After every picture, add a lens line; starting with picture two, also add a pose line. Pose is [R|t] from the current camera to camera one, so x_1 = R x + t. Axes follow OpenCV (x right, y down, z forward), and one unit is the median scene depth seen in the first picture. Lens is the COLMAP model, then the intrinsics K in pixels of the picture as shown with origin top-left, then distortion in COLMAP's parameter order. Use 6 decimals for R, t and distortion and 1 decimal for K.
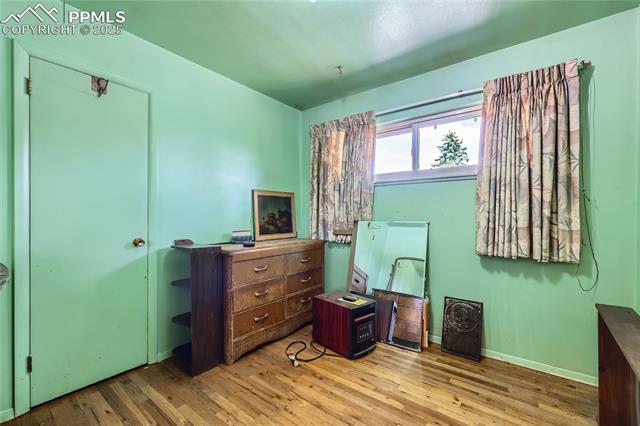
lens RADIAL K [[267.5, 0, 322.6], [0, 267.5, 216.0], [0, 0, 1]] dist [-0.000204, -0.001144]
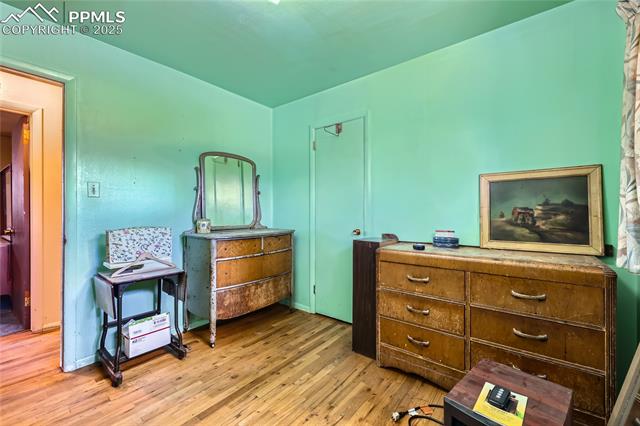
lens RADIAL K [[267.5, 0, 321.0], [0, 267.5, 211.8], [0, 0, 1]] dist [-0.000204, -0.001144]
pose [[-0.018977, -0.005911, -0.999802, 0.556191], [-0.000421, 0.999982, -0.005904, 0.005032], [0.999820, 0.000309, -0.018979, 0.719123]]
